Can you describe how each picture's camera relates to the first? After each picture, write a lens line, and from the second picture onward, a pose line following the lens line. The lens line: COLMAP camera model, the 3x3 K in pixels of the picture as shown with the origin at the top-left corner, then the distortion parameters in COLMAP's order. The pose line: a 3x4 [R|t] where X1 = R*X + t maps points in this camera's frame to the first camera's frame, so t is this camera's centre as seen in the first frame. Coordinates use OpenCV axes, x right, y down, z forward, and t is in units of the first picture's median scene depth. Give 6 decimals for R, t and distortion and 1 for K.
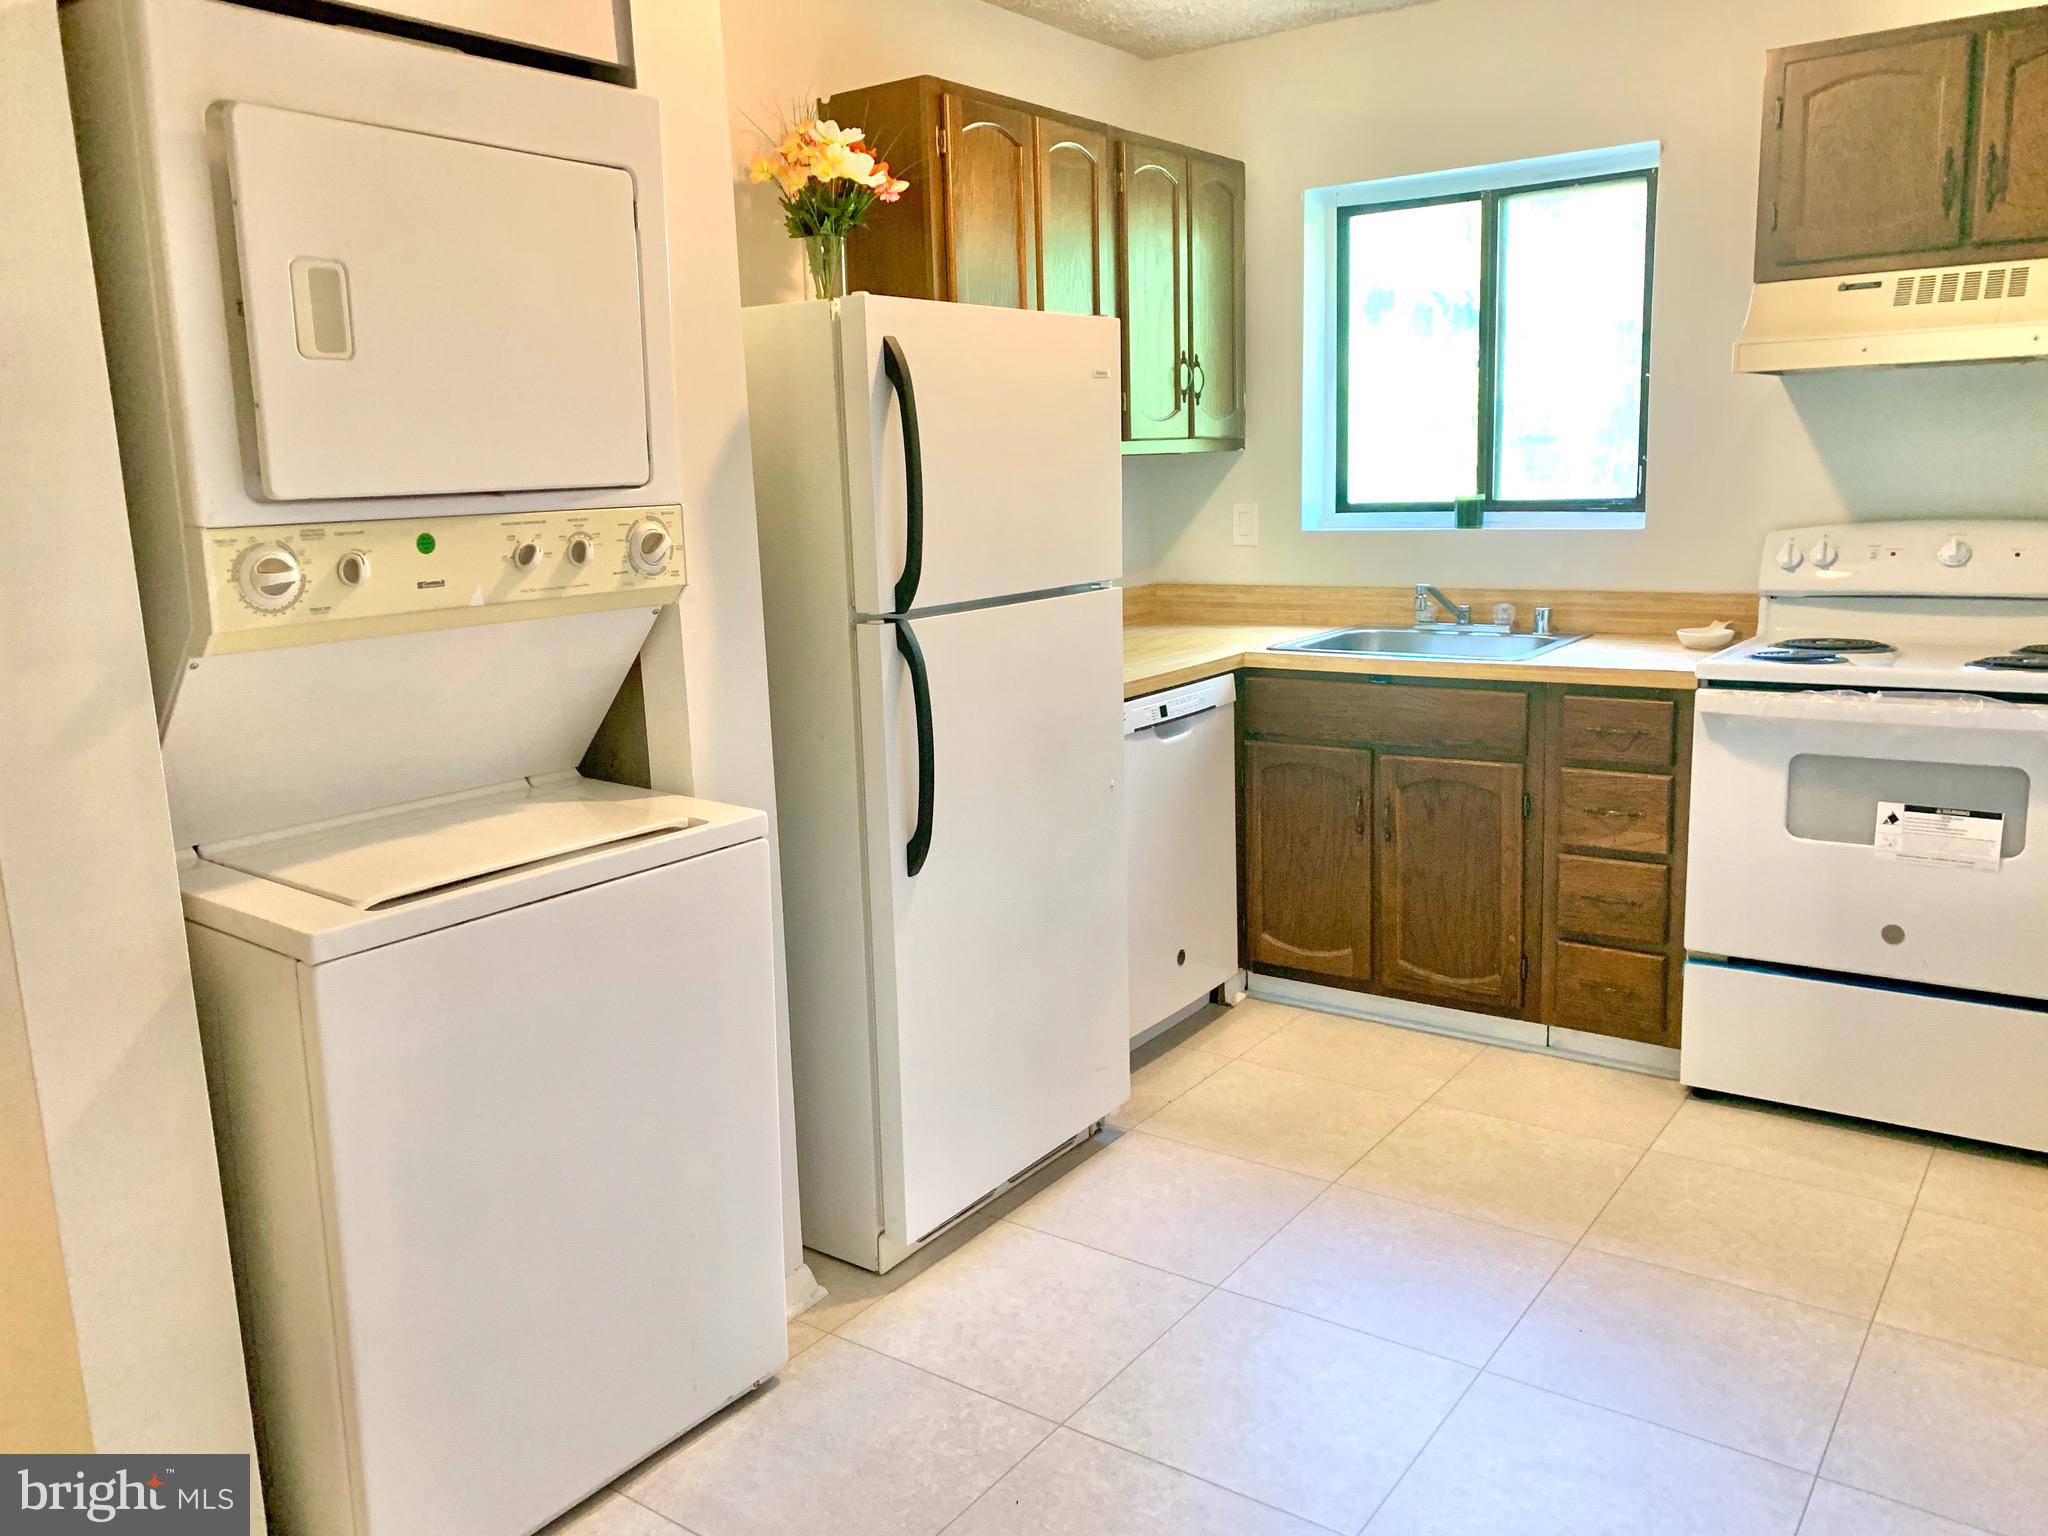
lens RADIAL K [[1598.9, 0, 1023.1], [0, 1598.9, 754.9], [0, 0, 1]] dist [0.027356, -0.000380]
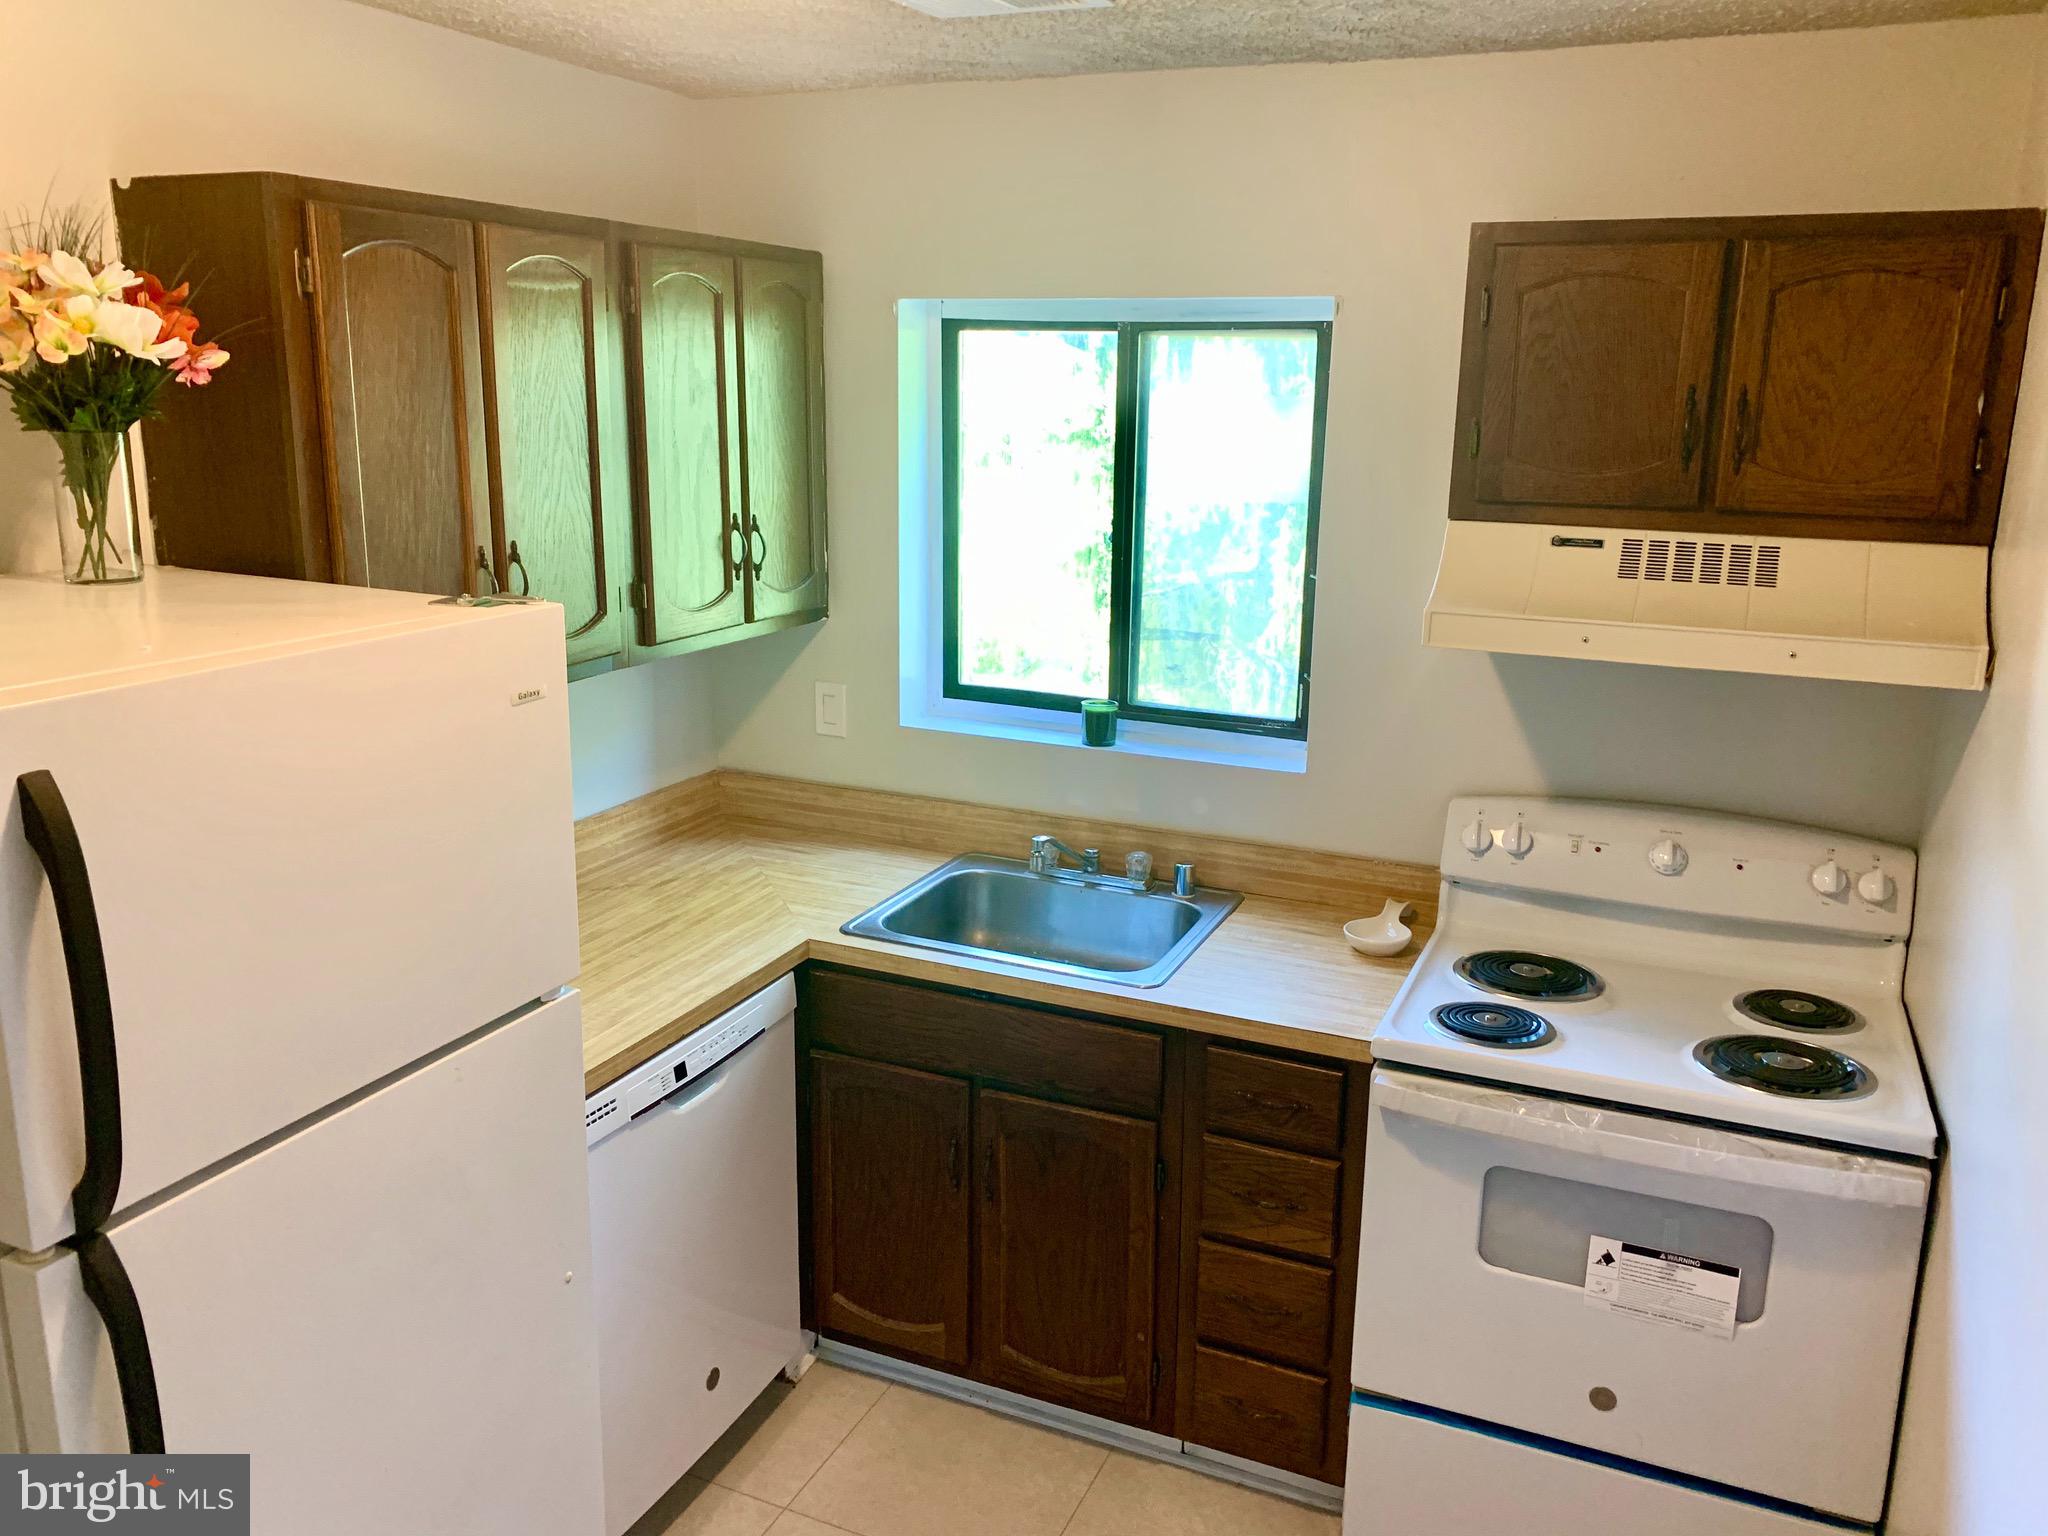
lens RADIAL K [[1586.0, 0, 1024.0], [0, 1586.0, 768.0], [0, 0, 1]] dist [0.027184, -0.004934]
pose [[0.979291, -0.003461, 0.202427, 0.096068], [-0.008149, 0.998370, 0.056489, -0.207655], [-0.202292, -0.056969, 0.977667, 0.279333]]
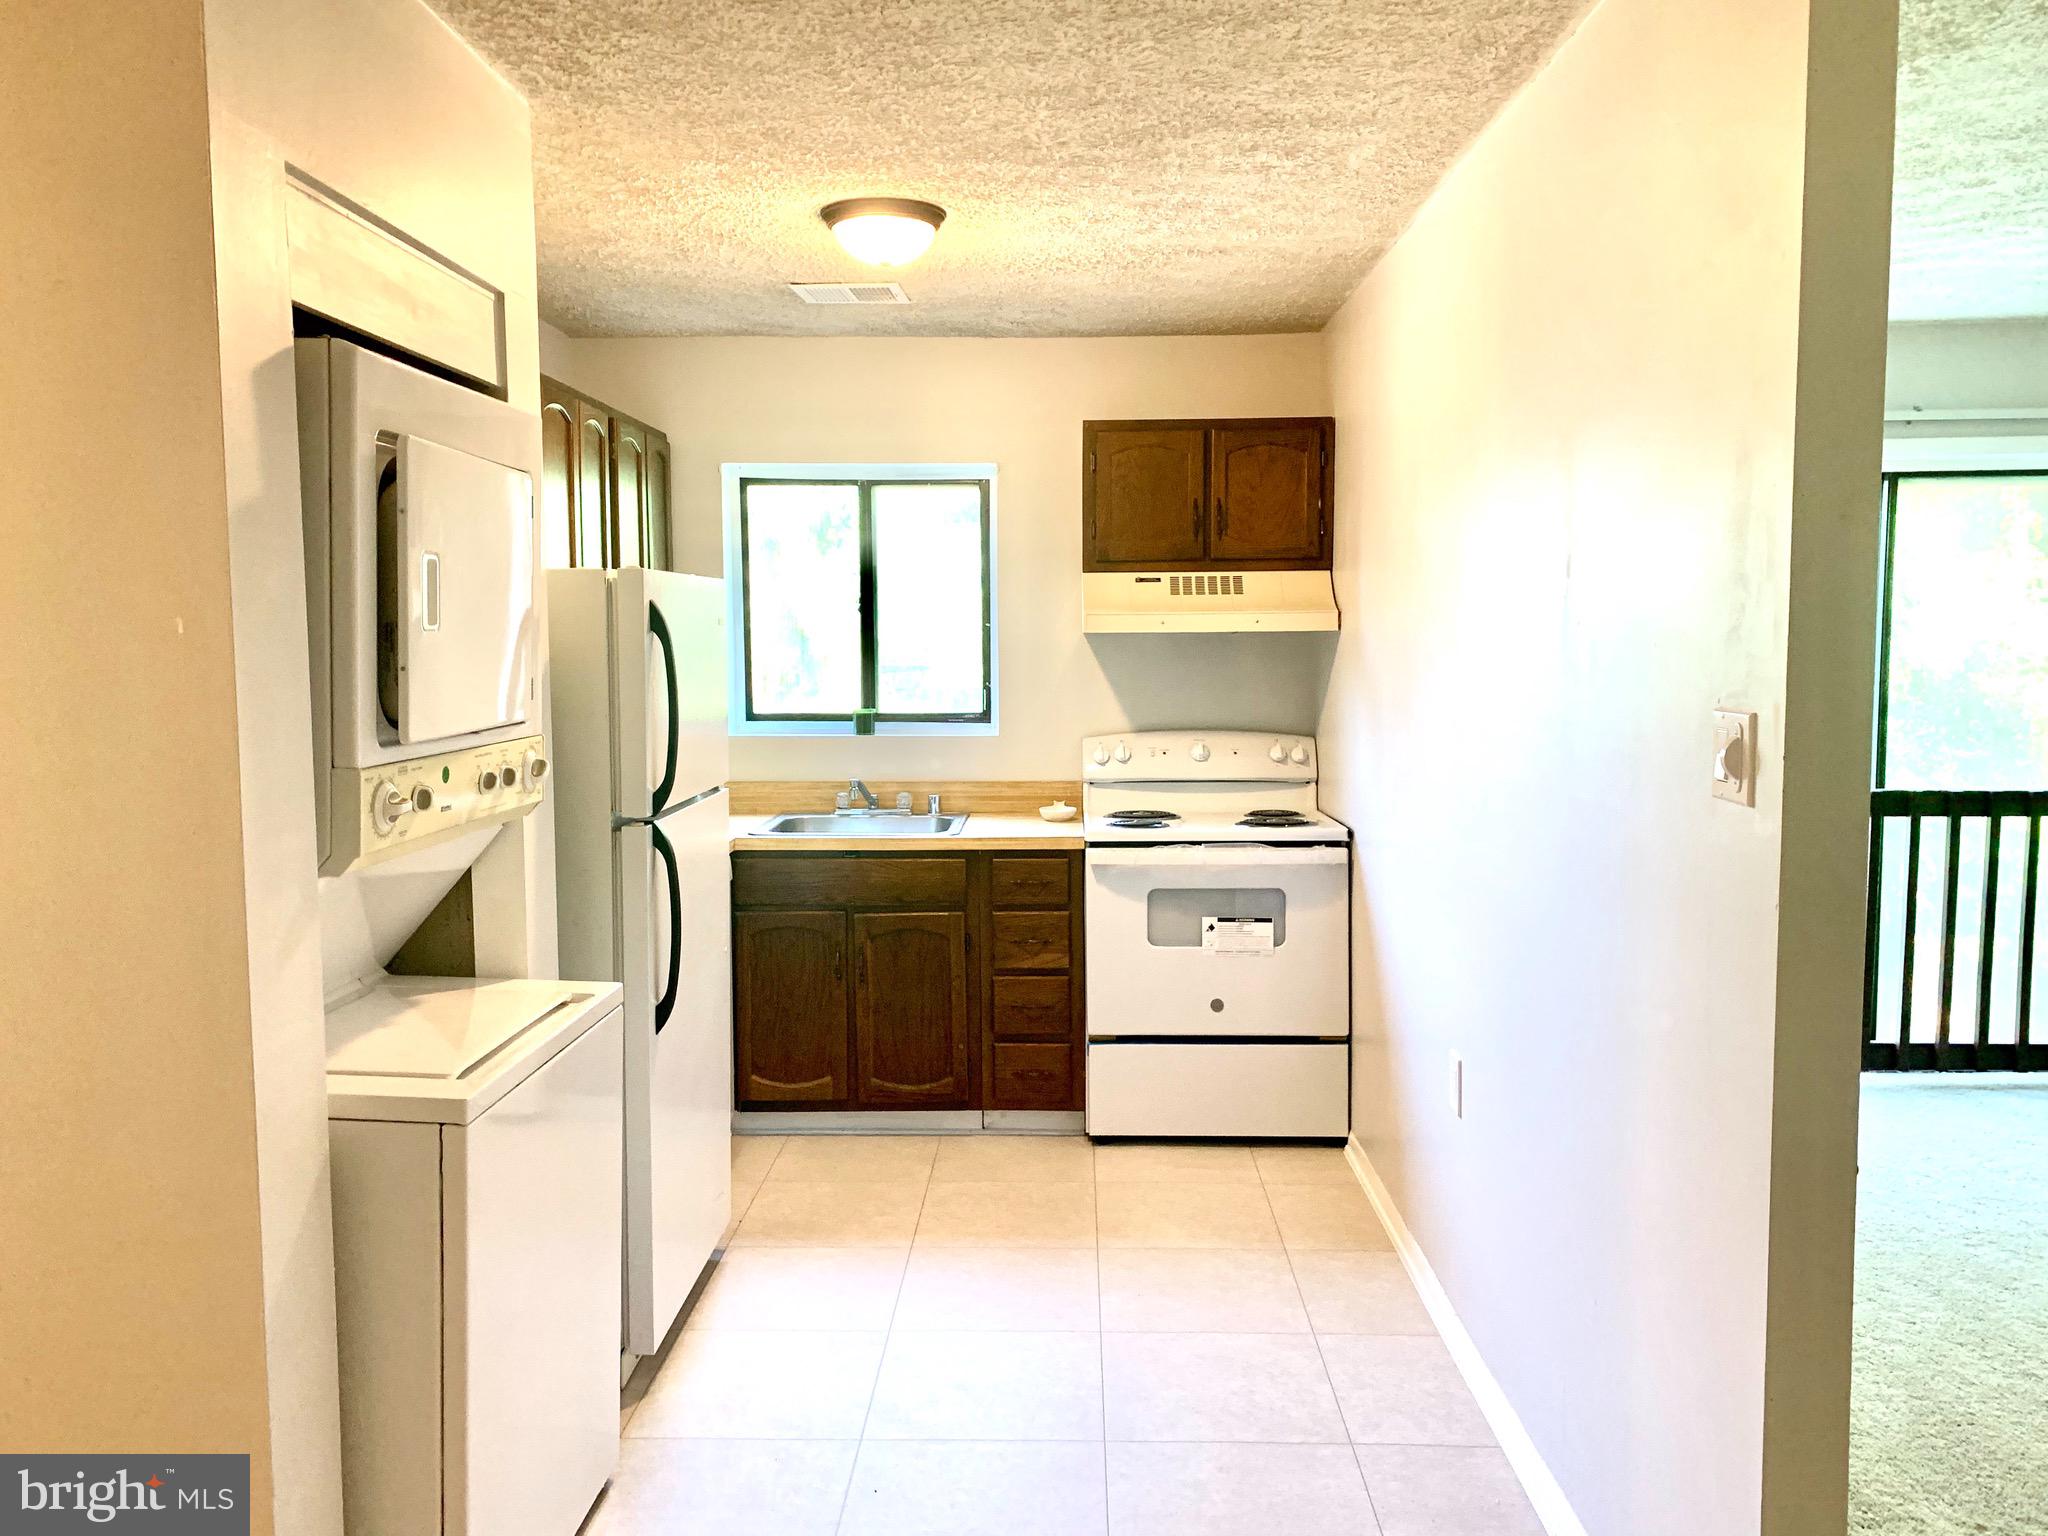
lens RADIAL K [[1580.9, 0, 1025.2], [0, 1580.9, 756.7], [0, 0, 1]] dist [0.257768, -0.000987]
pose [[0.831946, -0.016356, 0.554615, -0.382488], [0.079447, 0.992777, -0.089897, 0.000402], [-0.549139, 0.118851, 0.827237, -0.144484]]
